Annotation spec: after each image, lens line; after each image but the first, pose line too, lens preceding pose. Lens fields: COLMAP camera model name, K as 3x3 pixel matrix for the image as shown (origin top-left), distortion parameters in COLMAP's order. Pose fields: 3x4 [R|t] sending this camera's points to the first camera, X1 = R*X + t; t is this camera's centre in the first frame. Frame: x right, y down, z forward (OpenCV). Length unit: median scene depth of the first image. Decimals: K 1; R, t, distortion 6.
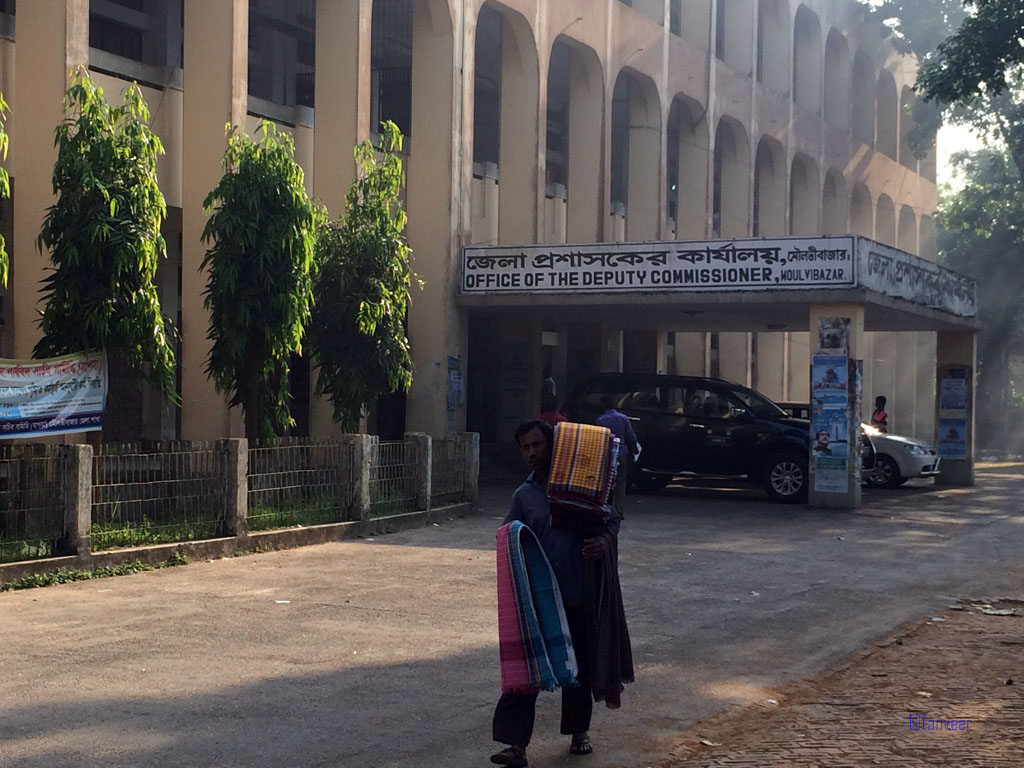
lens RADIAL K [[1726.6, 0, 512.0], [0, 1726.6, 384.0], [0, 0, 1]] dist [0.085603, -0.037130]
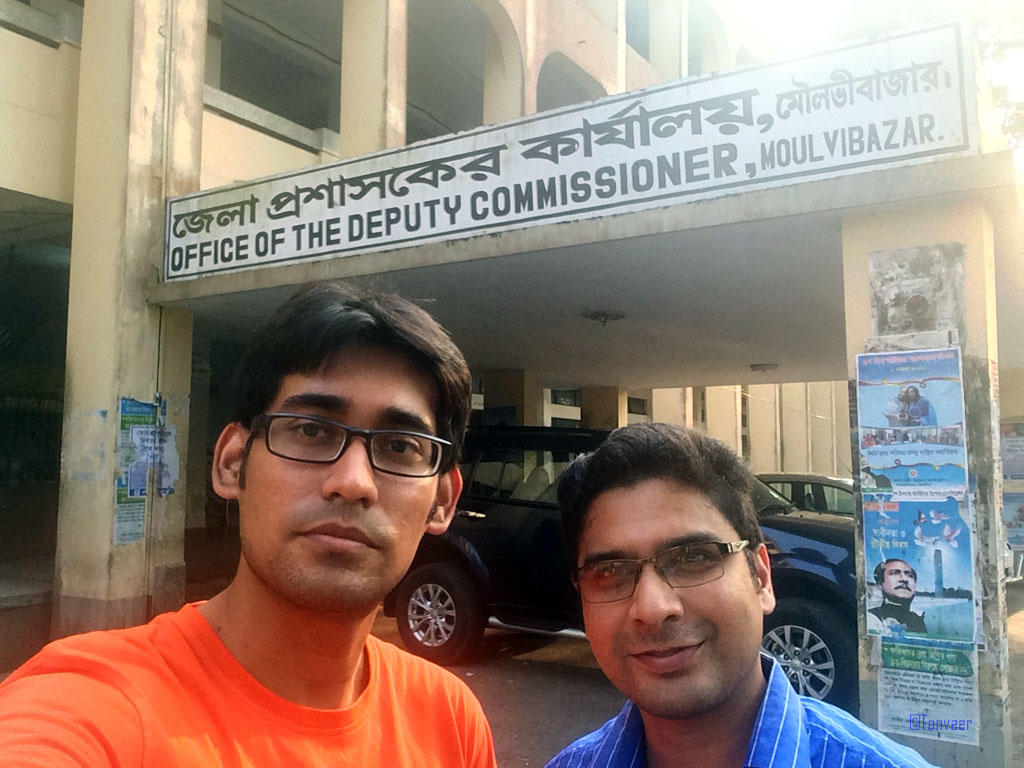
lens RADIAL K [[938.1, 0, 512.0], [0, 938.1, 384.0], [0, 0, 1]] dist [0.068384, -0.166656]
pose [[0.993267, -0.023323, -0.113478, 0.118596], [0.014229, 0.996669, -0.080298, 0.004753], [0.114973, 0.078143, 0.990290, 0.760861]]
